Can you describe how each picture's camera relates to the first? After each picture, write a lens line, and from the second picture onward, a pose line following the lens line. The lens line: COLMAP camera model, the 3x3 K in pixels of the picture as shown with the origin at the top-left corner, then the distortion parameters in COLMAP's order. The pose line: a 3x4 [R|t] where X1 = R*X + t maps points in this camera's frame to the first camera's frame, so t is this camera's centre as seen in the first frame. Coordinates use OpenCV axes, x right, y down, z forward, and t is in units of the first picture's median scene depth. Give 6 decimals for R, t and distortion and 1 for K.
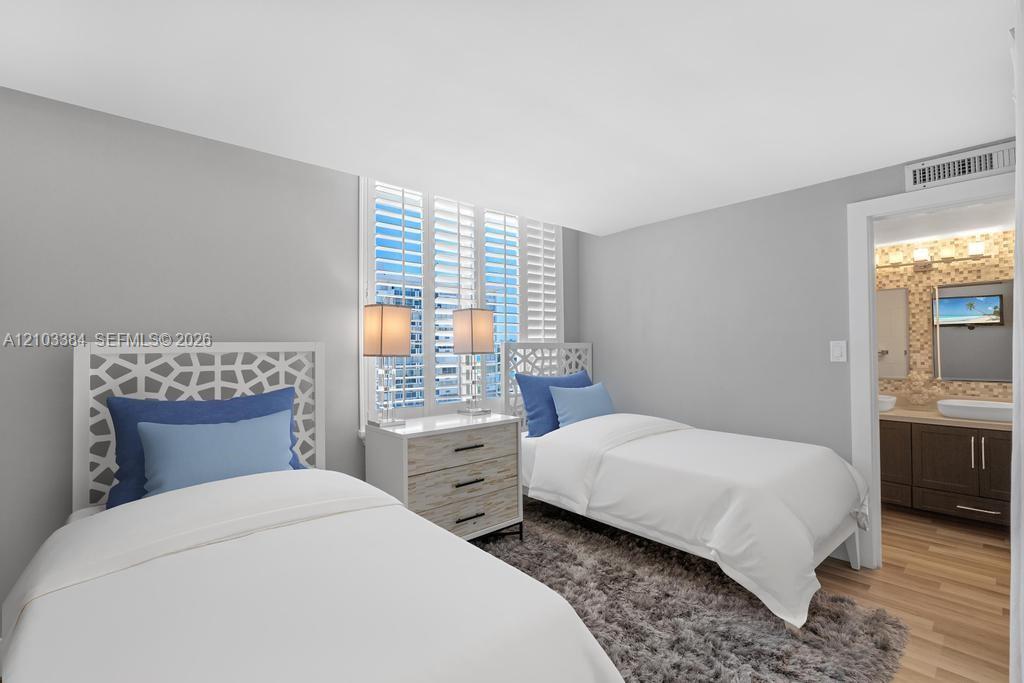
lens RADIAL K [[457.6, 0, 509.5], [0, 457.6, 346.2], [0, 0, 1]] dist [0.003779, -0.000800]
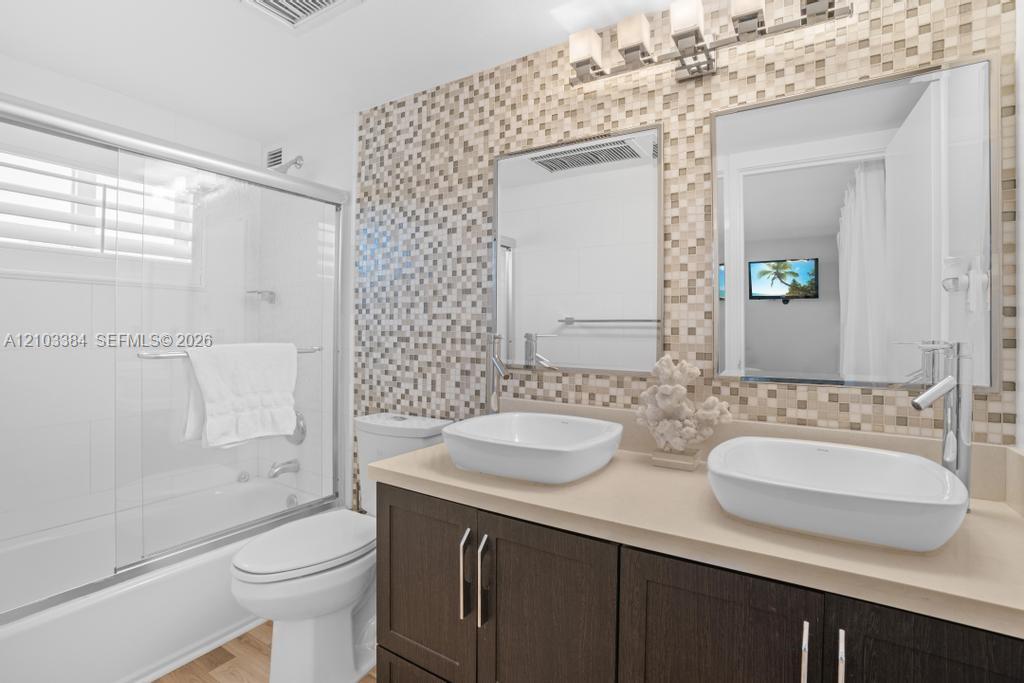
lens RADIAL K [[472.8, 0, 508.7], [0, 472.8, 333.7], [0, 0, 1]] dist [-0.037361, 0.001548]
pose [[0.965124, 0.022585, 0.260817, 0.658882], [-0.023584, 0.999722, 0.000702, 0.041973], [-0.260729, -0.006829, 0.965388, 0.673726]]
